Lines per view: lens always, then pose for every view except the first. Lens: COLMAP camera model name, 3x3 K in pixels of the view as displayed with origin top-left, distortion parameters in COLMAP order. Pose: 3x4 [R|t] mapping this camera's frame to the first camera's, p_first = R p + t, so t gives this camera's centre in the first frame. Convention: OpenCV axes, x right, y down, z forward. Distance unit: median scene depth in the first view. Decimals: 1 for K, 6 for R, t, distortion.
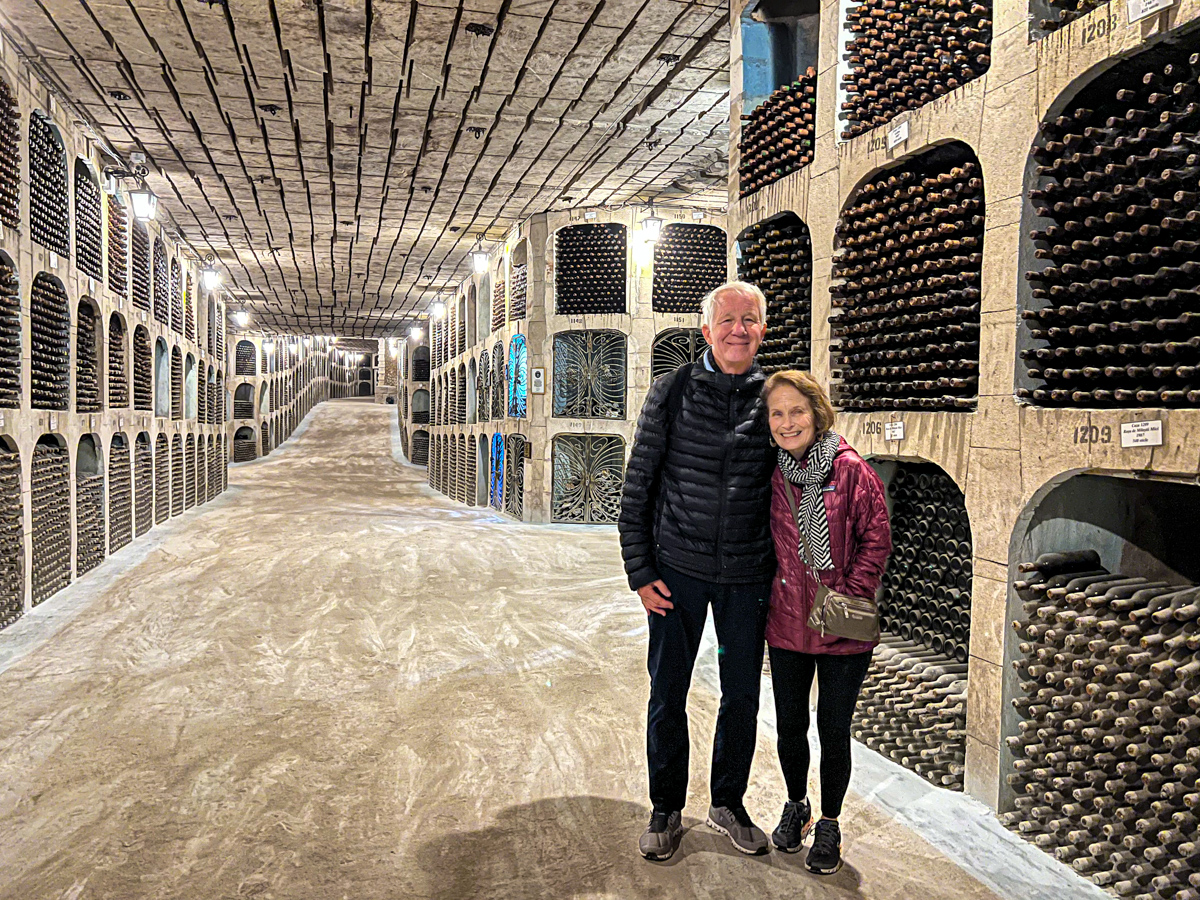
lens RADIAL K [[839.8, 0, 600.0], [0, 839.8, 450.0], [0, 0, 1]] dist [-0.046144, 0.022342]
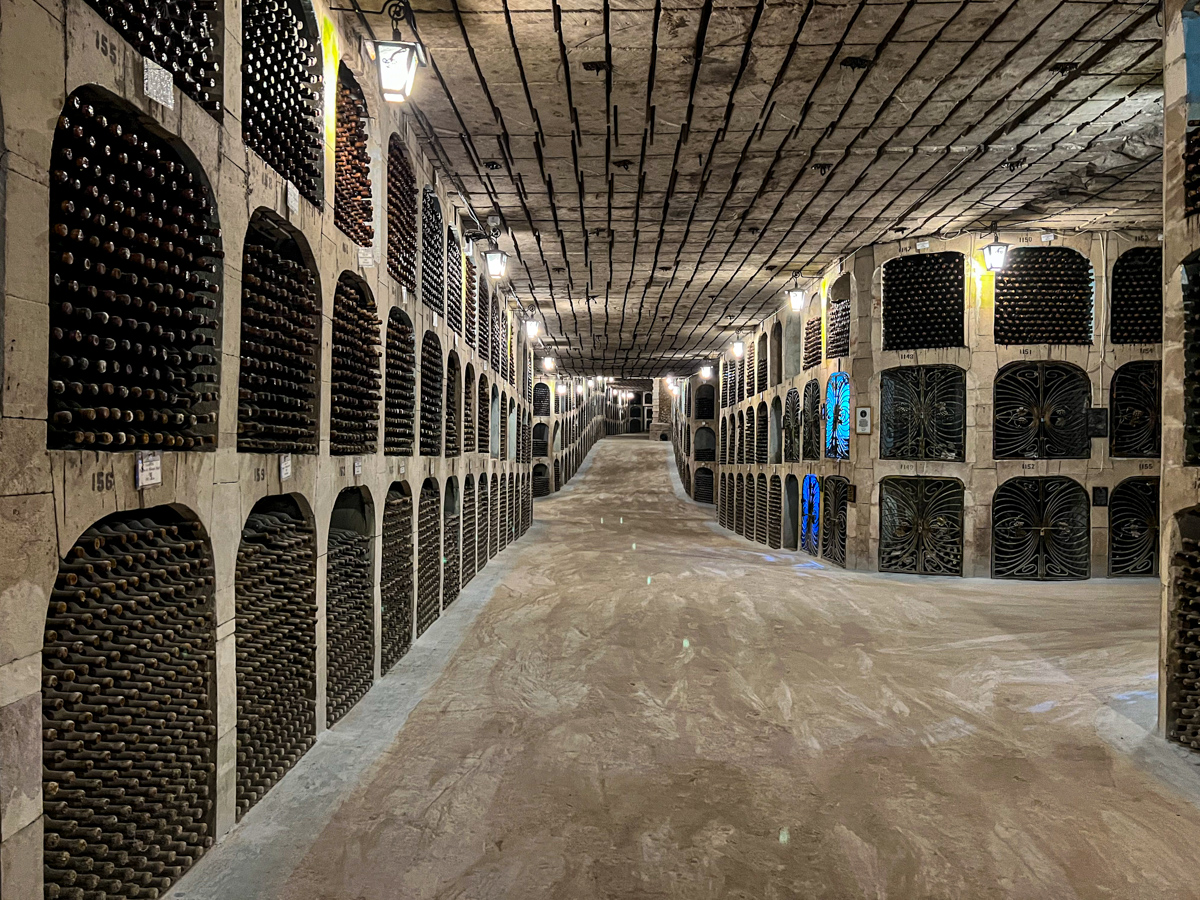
lens RADIAL K [[839.8, 0, 600.0], [0, 839.8, 450.0], [0, 0, 1]] dist [-0.046144, 0.022342]
pose [[0.955484, -0.003442, -0.295022, -0.108821], [-0.008540, 0.999190, -0.039314, -0.012988], [0.294918, 0.040084, 0.954681, 0.009528]]
